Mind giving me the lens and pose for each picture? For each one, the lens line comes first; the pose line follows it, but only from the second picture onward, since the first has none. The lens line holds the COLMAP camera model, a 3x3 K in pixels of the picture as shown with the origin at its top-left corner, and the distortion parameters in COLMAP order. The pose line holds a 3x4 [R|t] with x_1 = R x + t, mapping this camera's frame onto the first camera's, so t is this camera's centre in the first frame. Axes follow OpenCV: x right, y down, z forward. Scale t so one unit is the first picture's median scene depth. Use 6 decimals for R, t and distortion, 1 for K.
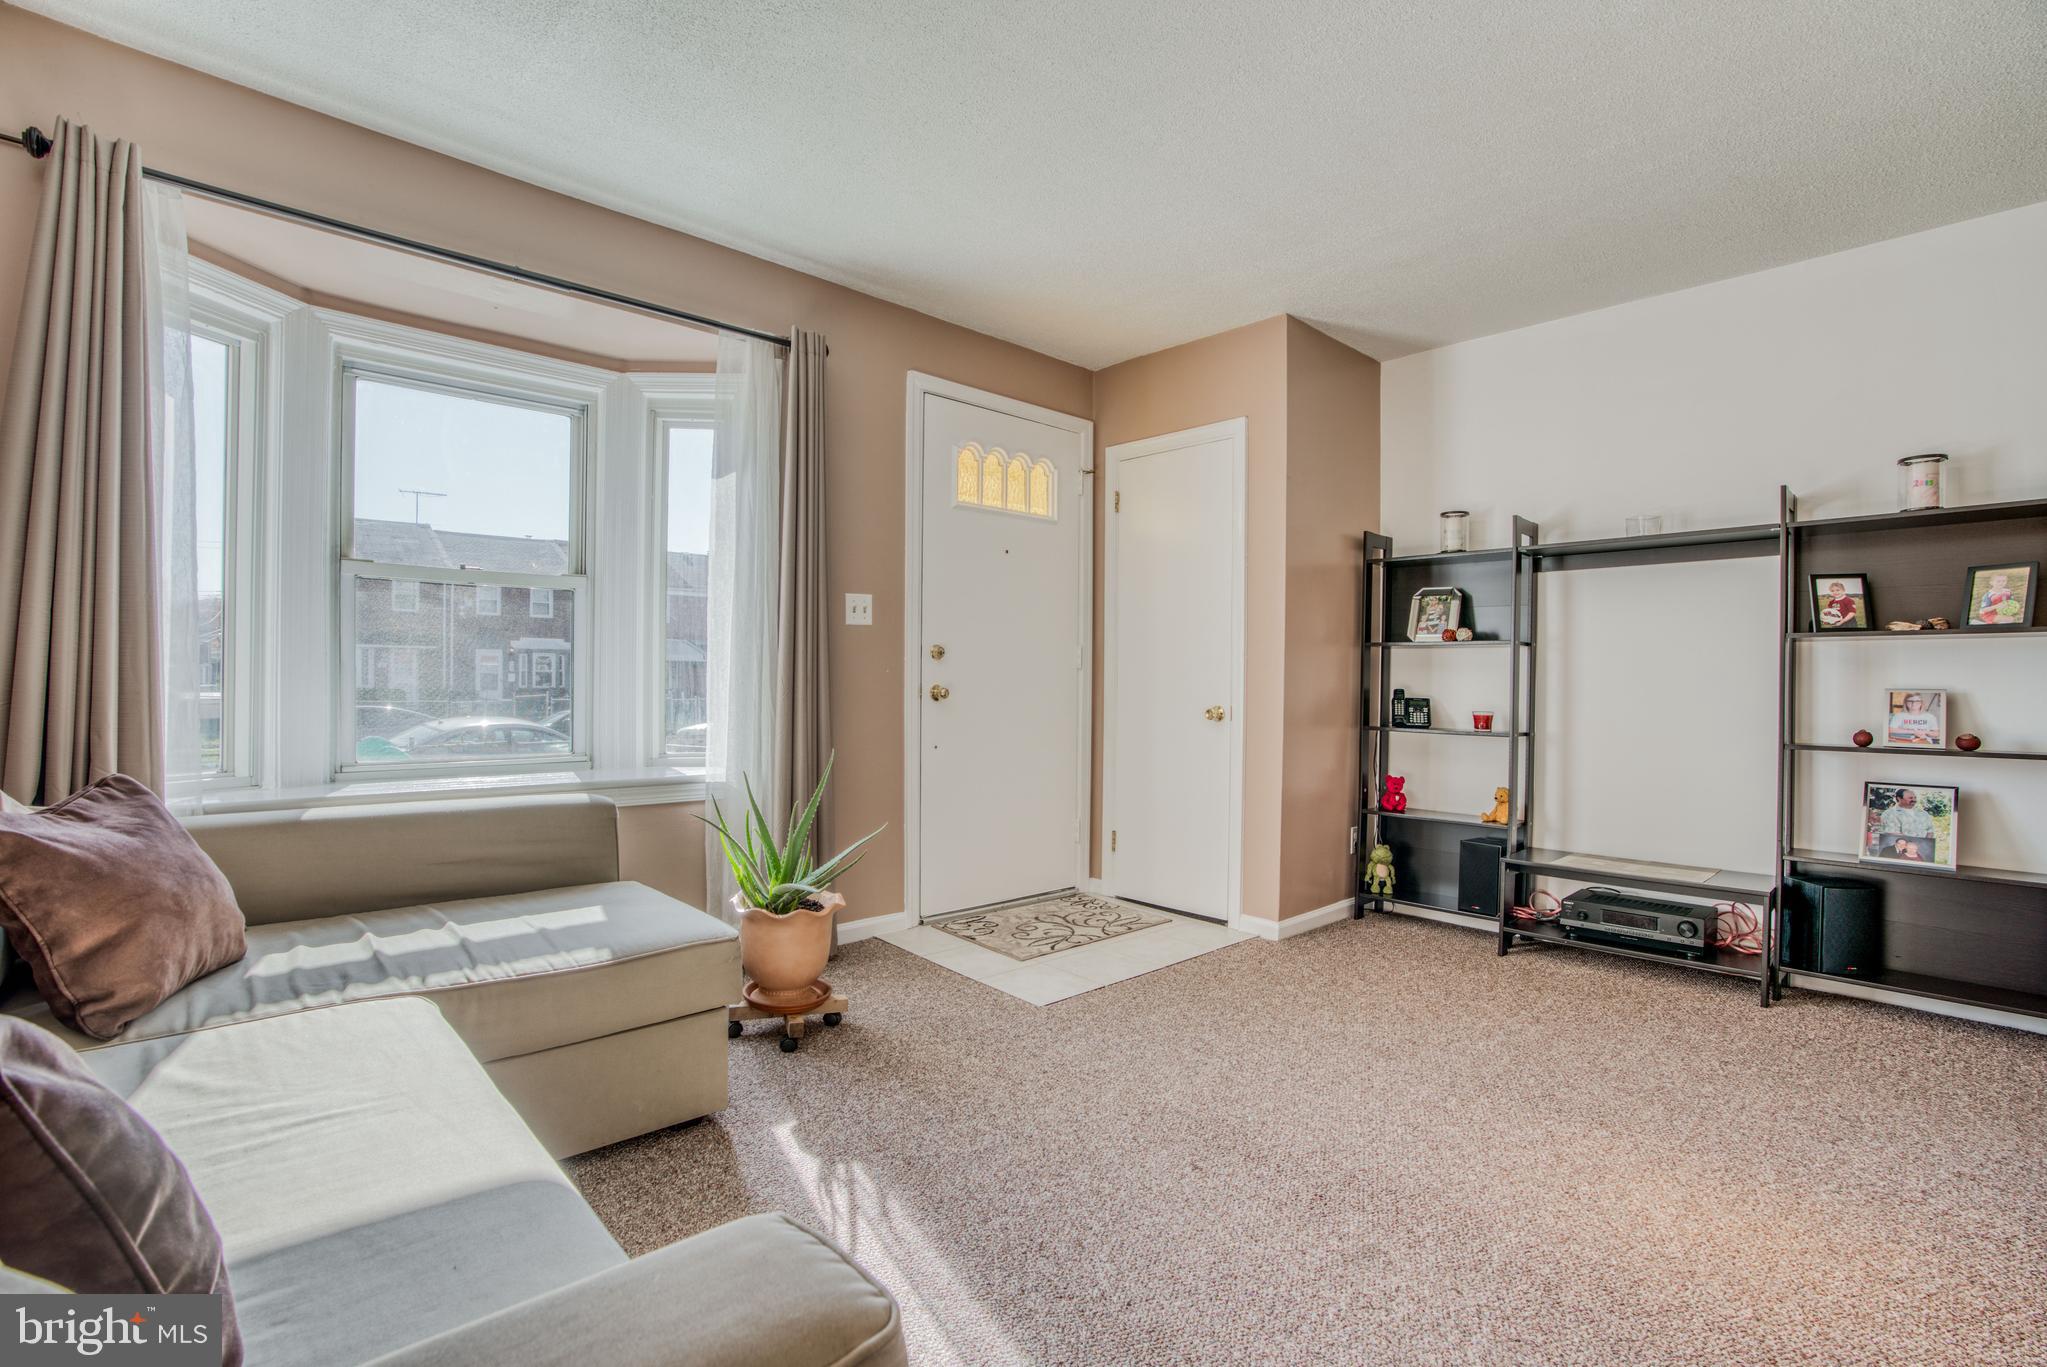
lens RADIAL K [[938.1, 0, 1005.4], [0, 938.1, 693.5], [0, 0, 1]] dist [-0.062900, 0.017833]
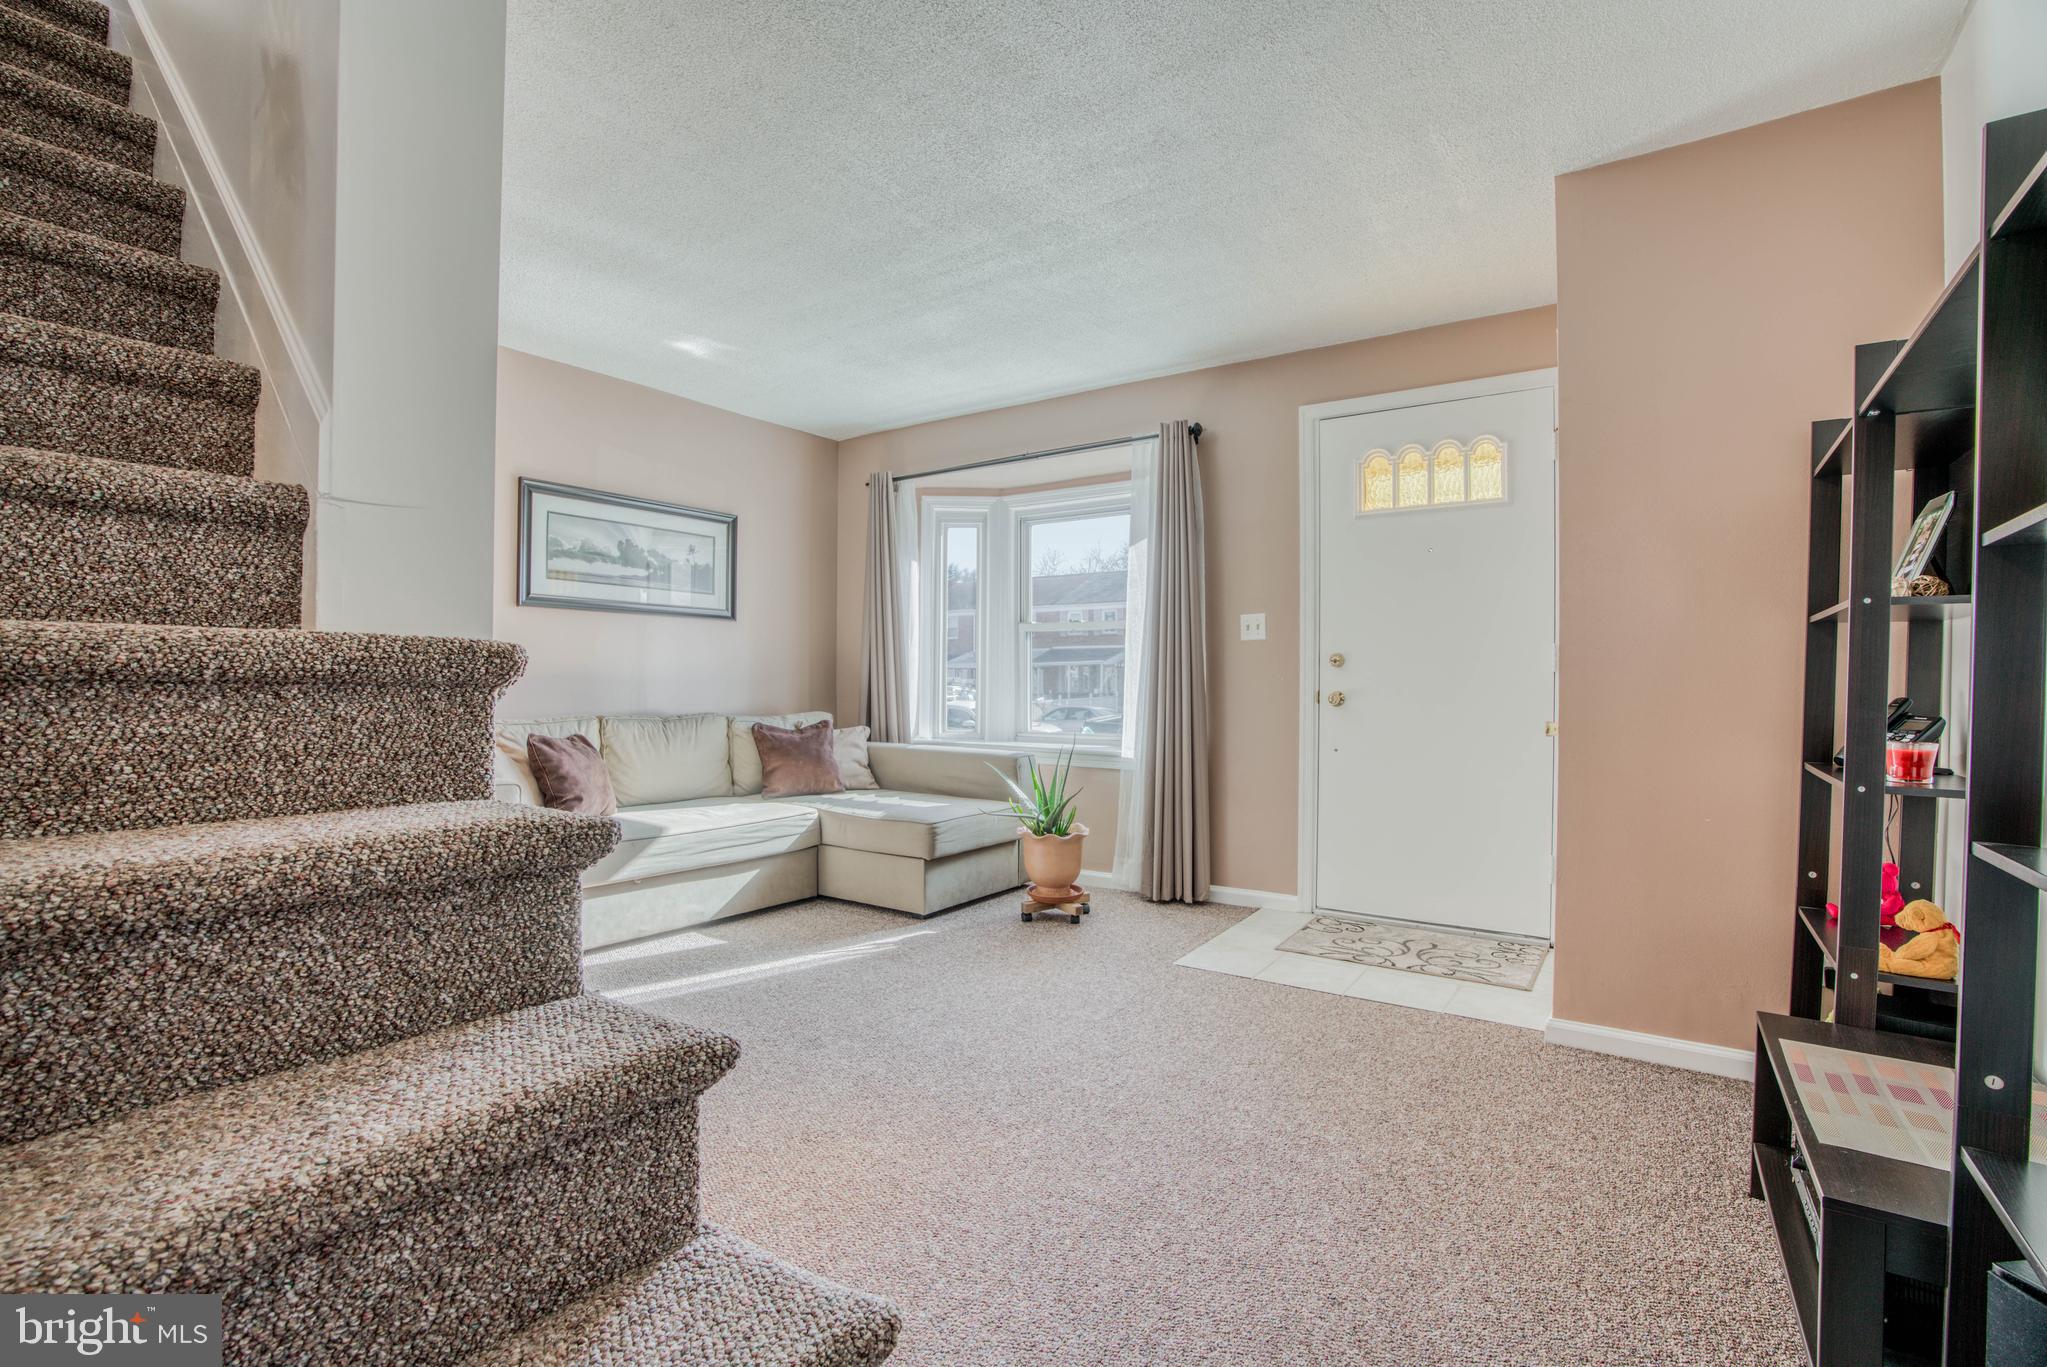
lens RADIAL K [[938.1, 0, 989.5], [0, 938.1, 694.0], [0, 0, 1]] dist [-0.062900, 0.017833]
pose [[0.198154, 0.002917, -0.980166, 0.929366], [-0.012905, 0.999917, 0.000367, -0.001010], [0.980086, 0.012576, 0.198176, 0.437028]]
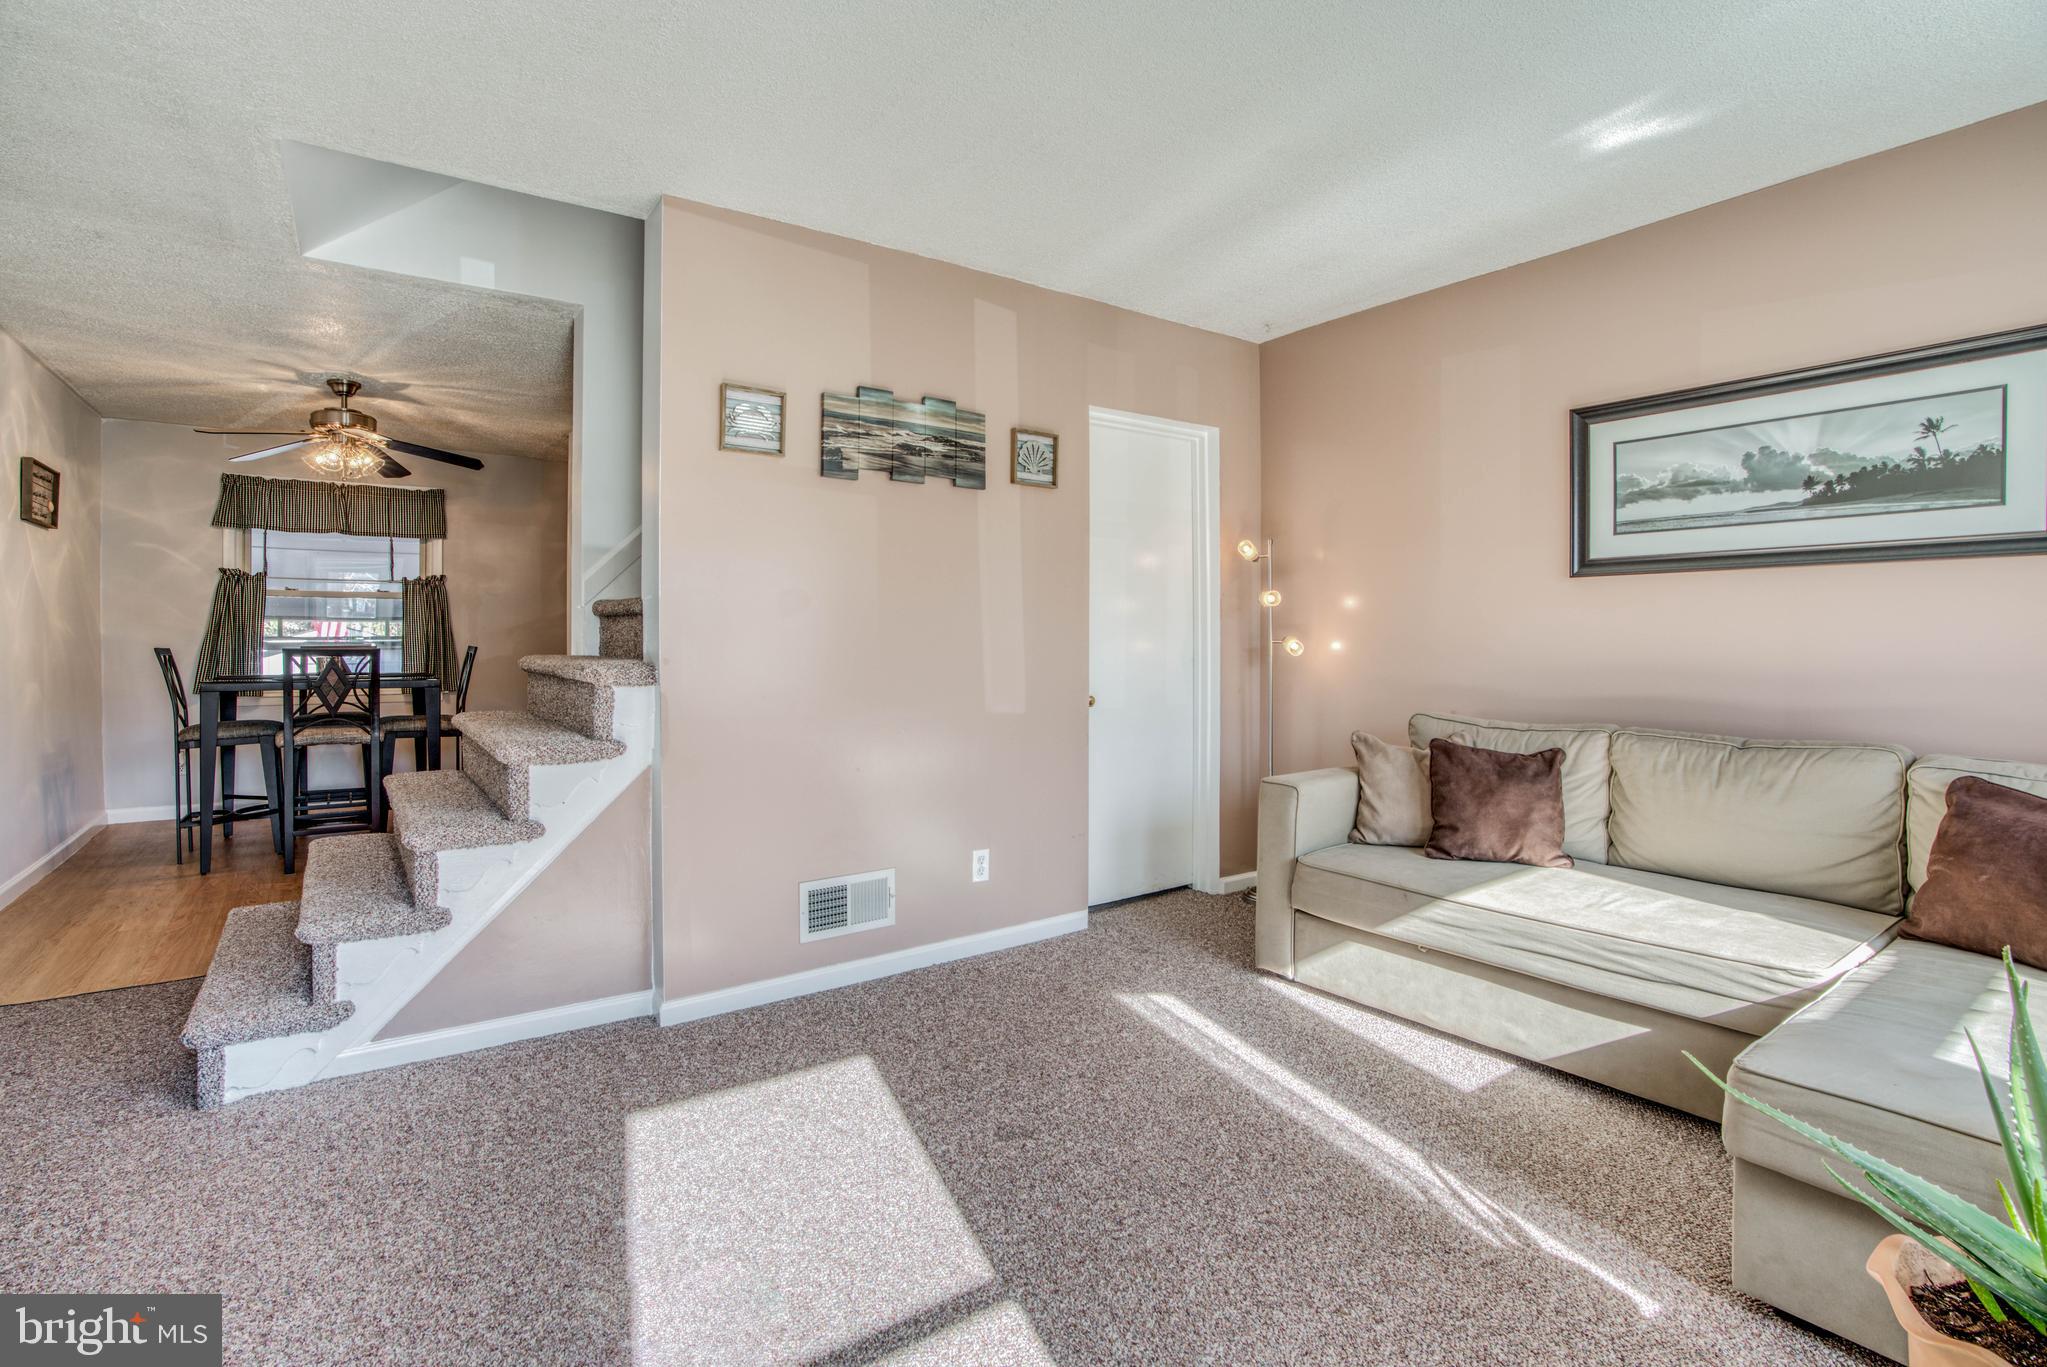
lens RADIAL K [[938.1, 0, 1035.8], [0, 938.1, 665.9], [0, 0, 1]] dist [-0.062900, 0.017833]
pose [[-0.995370, -0.015003, 0.094938, 0.113642], [-0.011860, 0.999366, 0.033583, -0.040668], [-0.095382, 0.032302, -0.994917, 1.024142]]
